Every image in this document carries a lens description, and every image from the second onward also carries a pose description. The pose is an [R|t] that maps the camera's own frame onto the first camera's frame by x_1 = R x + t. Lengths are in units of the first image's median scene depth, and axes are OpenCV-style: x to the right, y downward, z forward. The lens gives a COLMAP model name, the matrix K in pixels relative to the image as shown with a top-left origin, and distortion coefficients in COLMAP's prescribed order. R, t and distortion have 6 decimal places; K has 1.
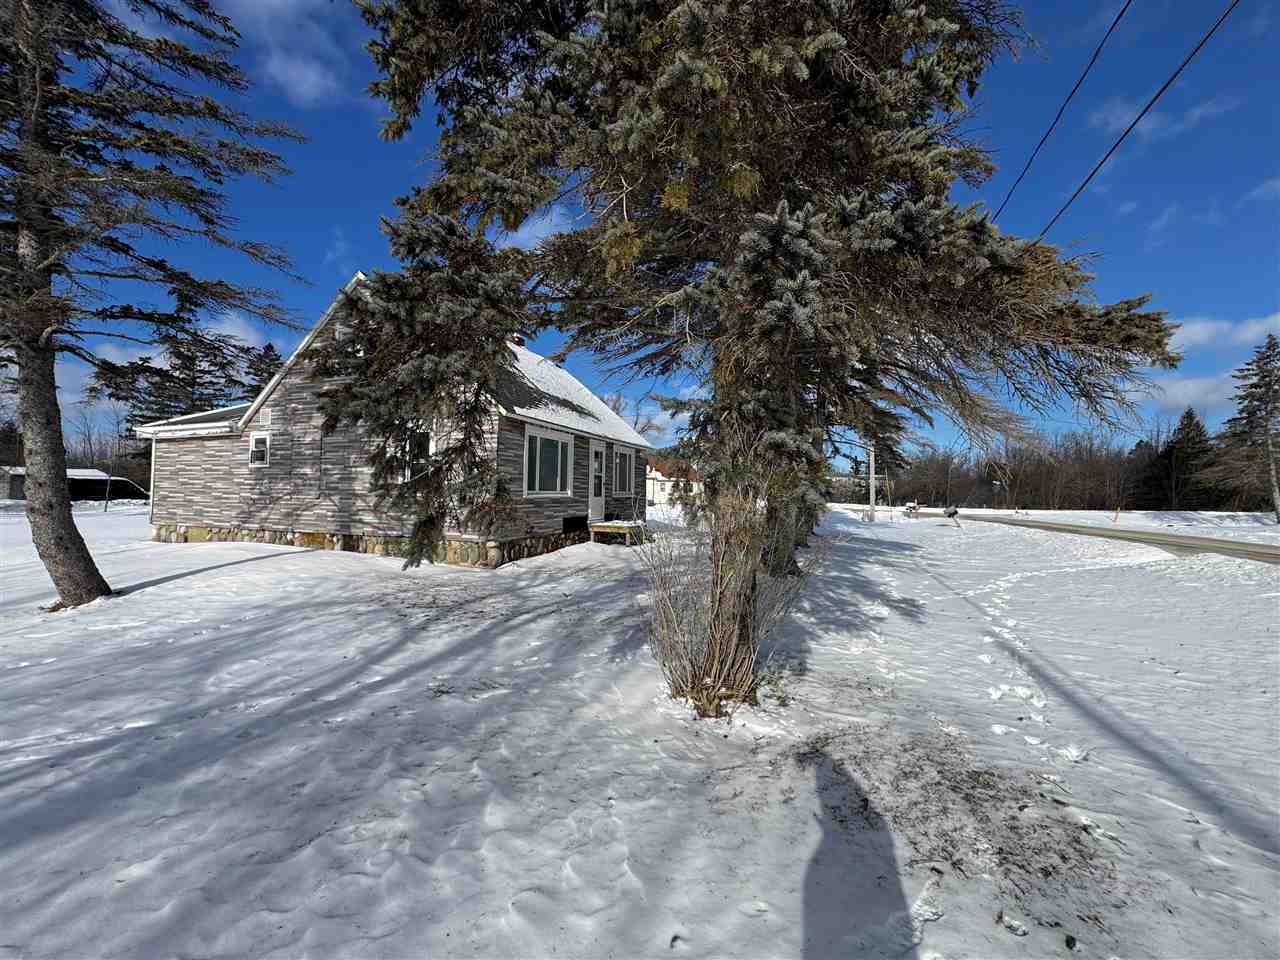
lens RADIAL K [[511.0, 0, 642.6], [0, 511.0, 475.8], [0, 0, 1]] dist [-0.003492, 0.000565]
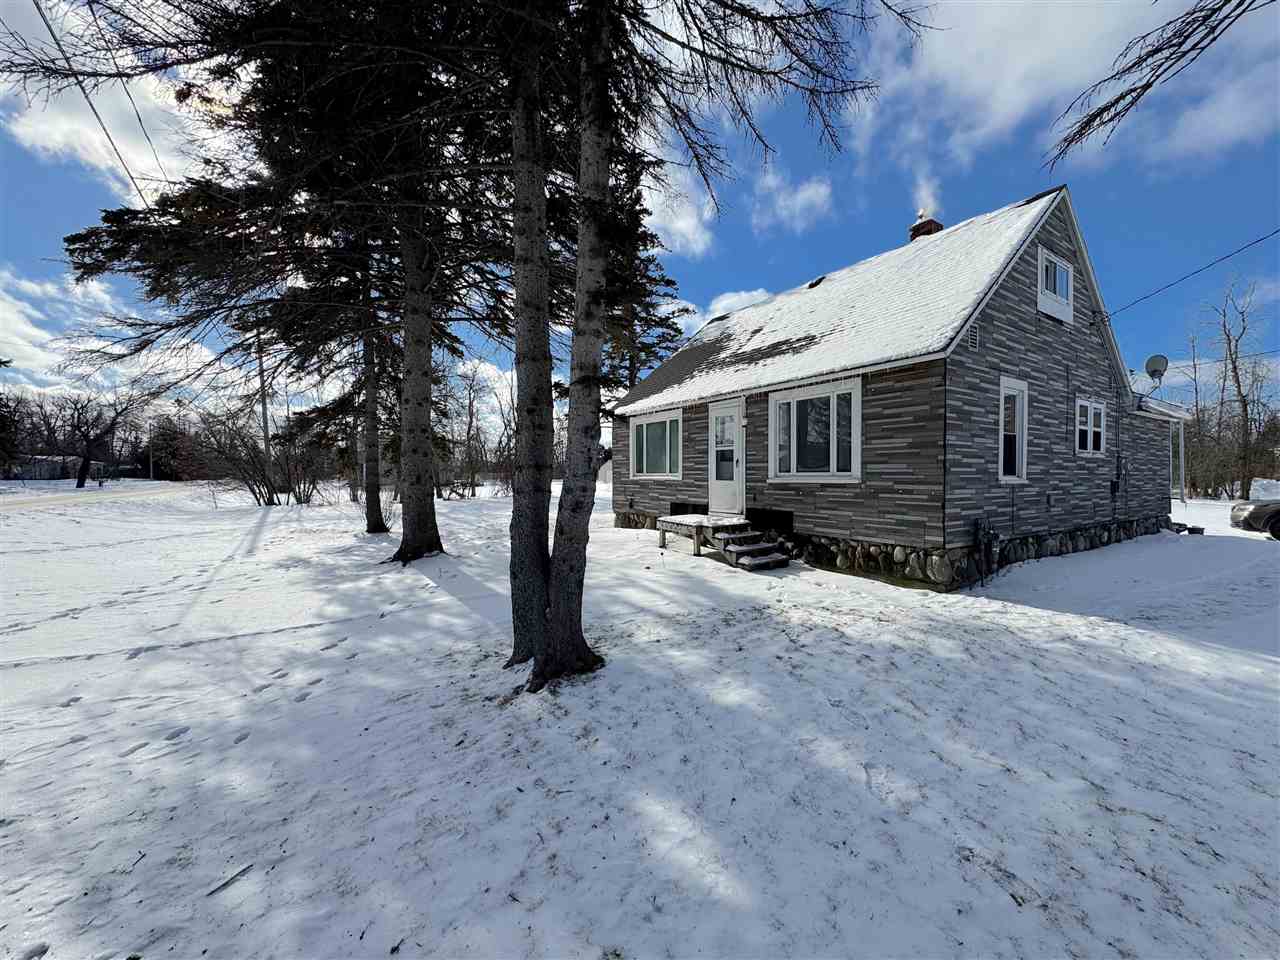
lens RADIAL K [[511.0, 0, 640.0], [0, 511.0, 477.5], [0, 0, 1]] dist [-0.003492, 0.000565]
pose [[-0.598745, -0.008651, -0.800893, 0.662353], [0.016456, 0.999598, -0.023099, 0.061871], [0.800771, -0.027010, -0.598362, 1.603095]]
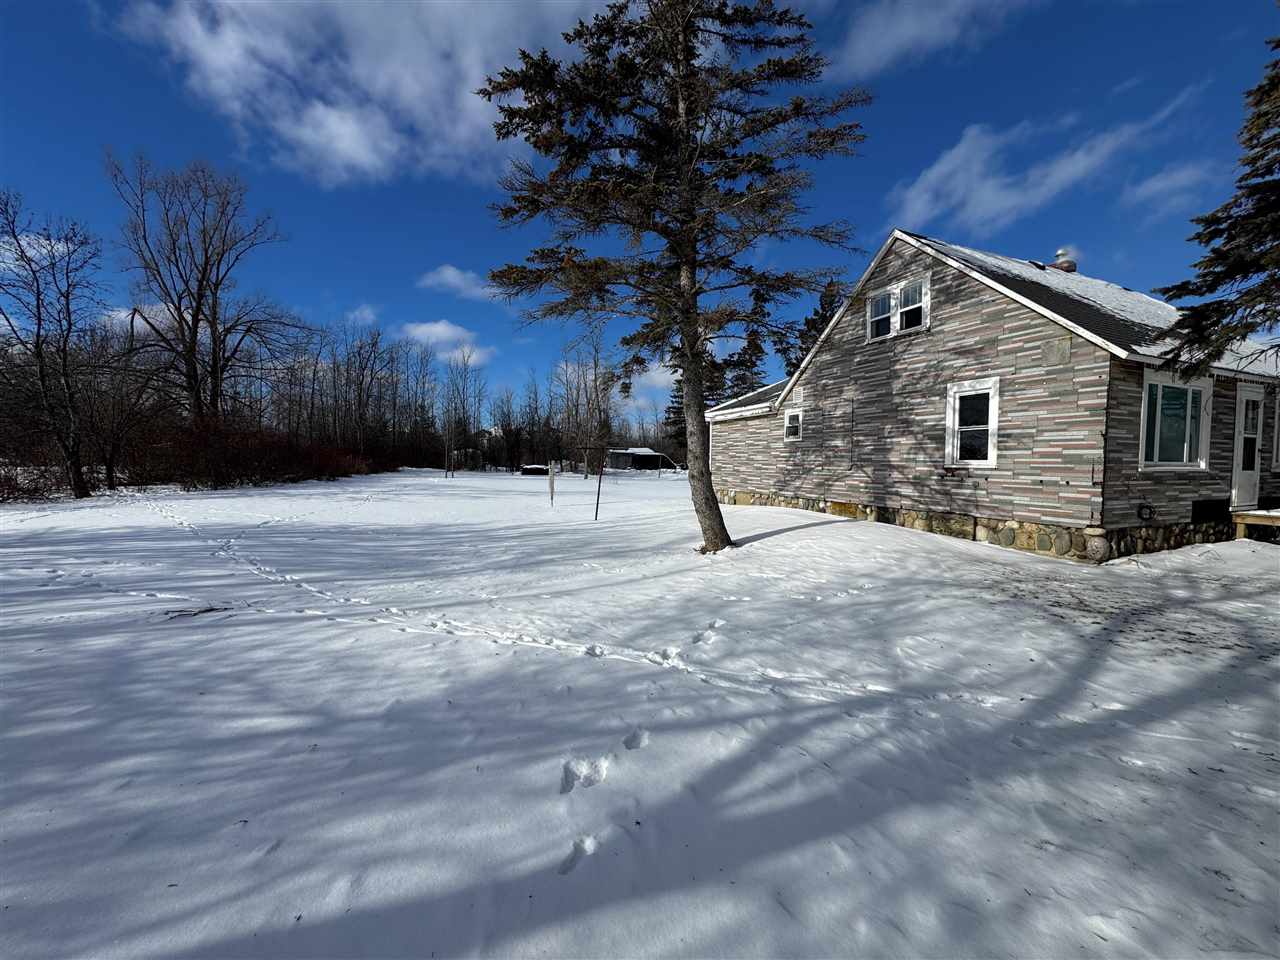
lens RADIAL K [[511.0, 0, 638.0], [0, 511.0, 477.8], [0, 0, 1]] dist [-0.003492, 0.000565]
pose [[0.682304, 0.020413, -0.730783, -0.174338], [0.023224, 0.998500, 0.049574, -0.000037], [0.730699, -0.050796, 0.680807, -0.012228]]
